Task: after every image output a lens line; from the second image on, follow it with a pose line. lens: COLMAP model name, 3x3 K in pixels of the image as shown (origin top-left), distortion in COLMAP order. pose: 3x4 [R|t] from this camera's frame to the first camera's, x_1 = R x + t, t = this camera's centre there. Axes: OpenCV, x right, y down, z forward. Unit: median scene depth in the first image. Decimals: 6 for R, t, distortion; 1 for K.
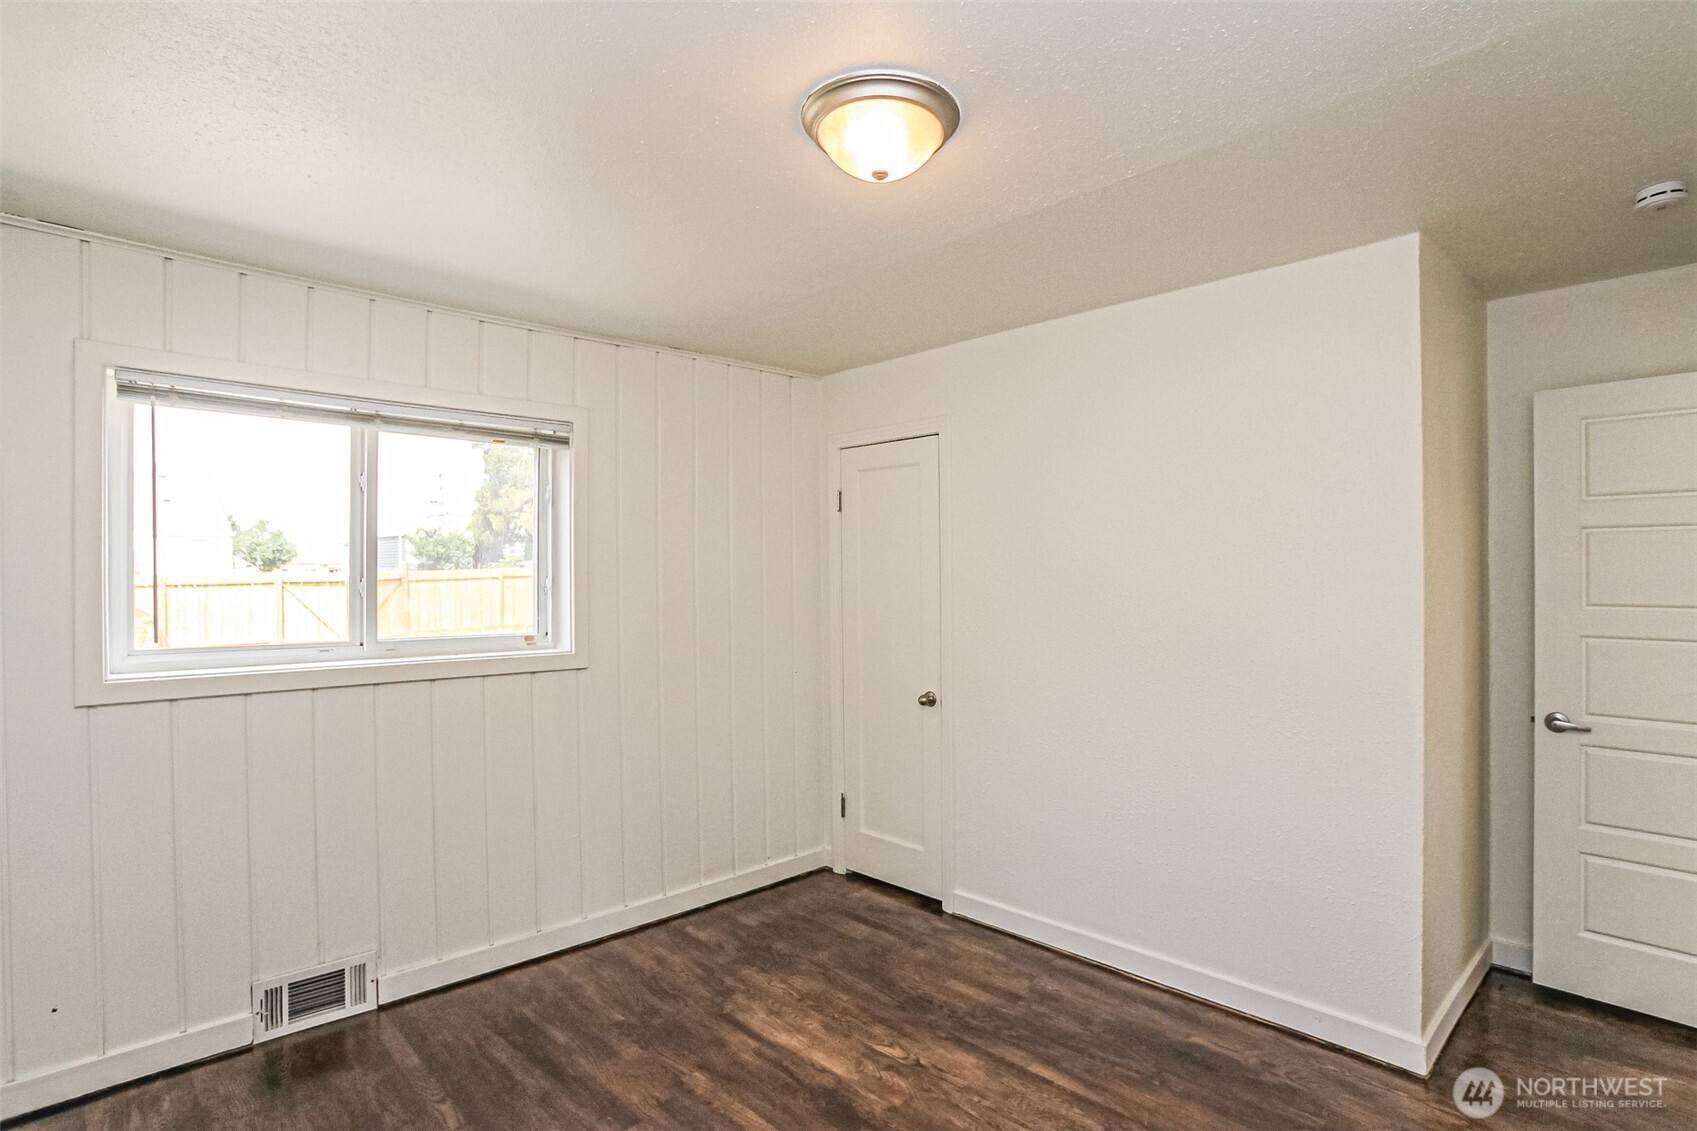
lens RADIAL K [[856.7, 0, 843.9], [0, 856.7, 548.0], [0, 0, 1]] dist [-0.067585, 0.031088]
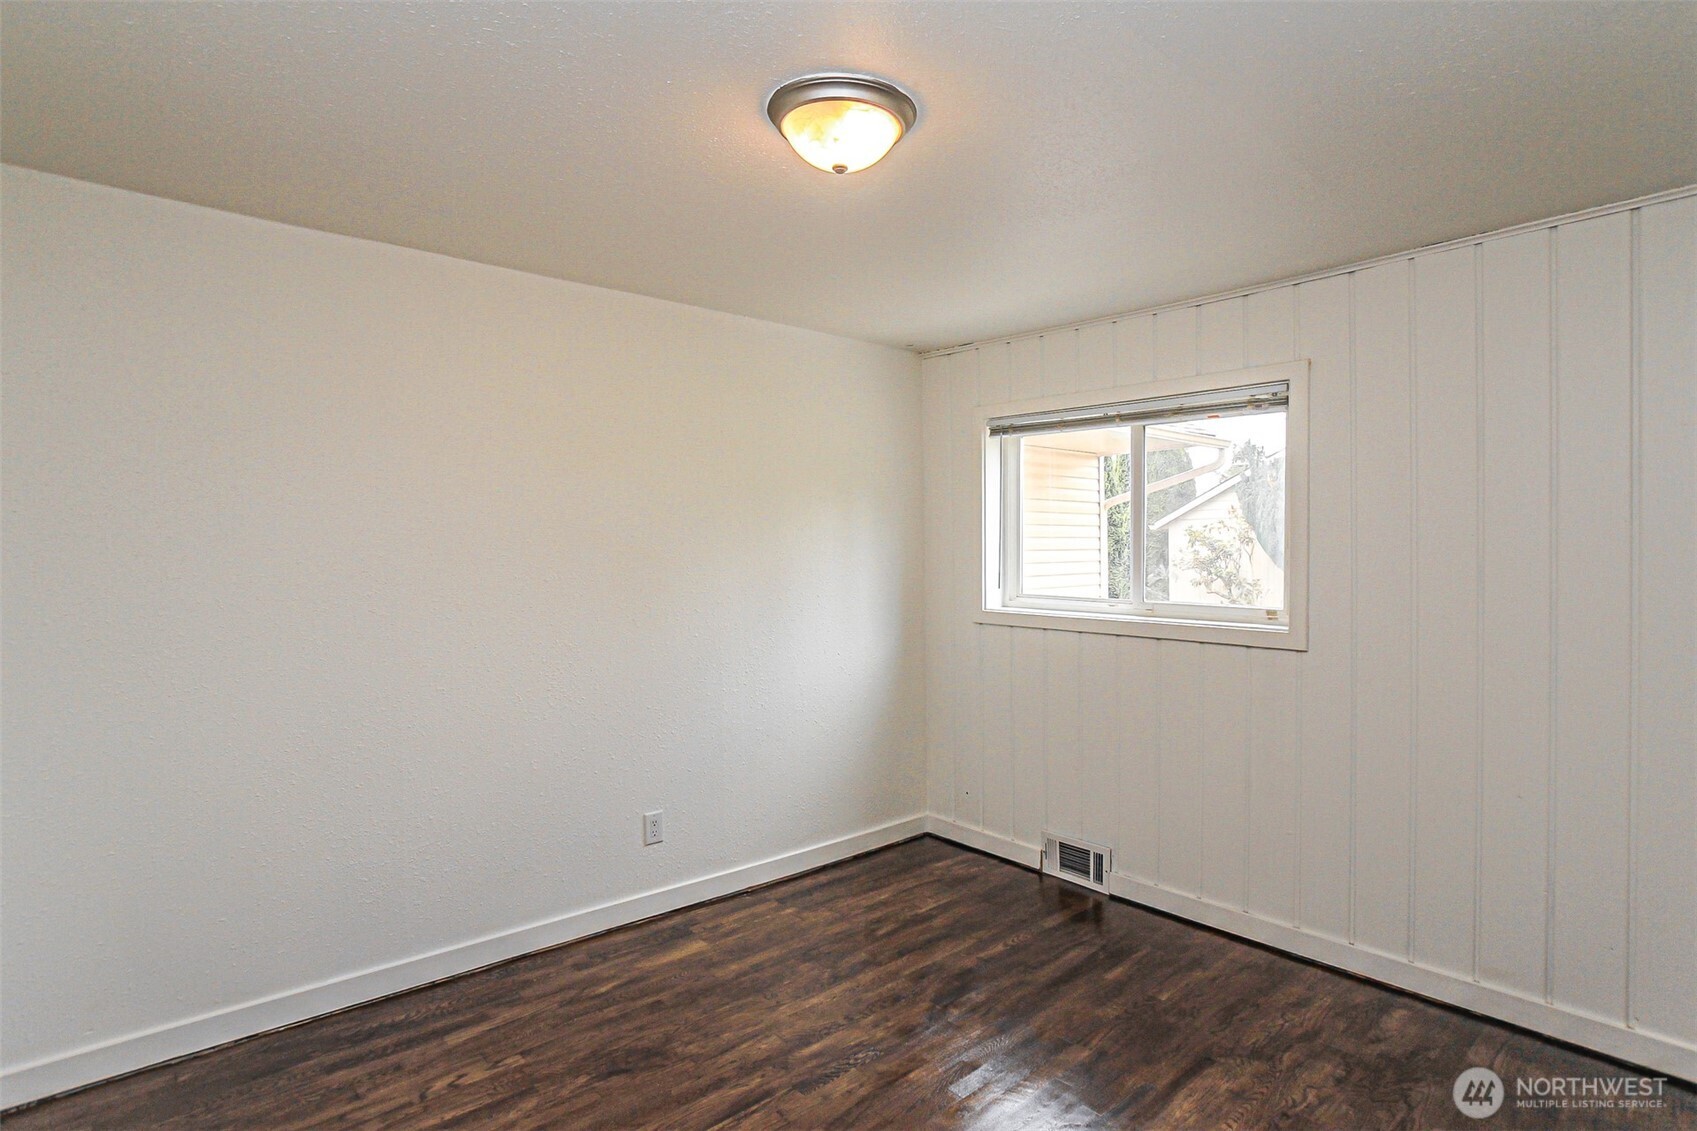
lens RADIAL K [[865.5, 0, 875.5], [0, 865.5, 540.7], [0, 0, 1]] dist [-0.061939, 0.032581]
pose [[-0.003198, -0.005000, -0.999982, 0.651873], [0.024924, 0.999676, -0.005078, 0.020288], [0.999684, -0.024939, -0.003072, 0.607317]]
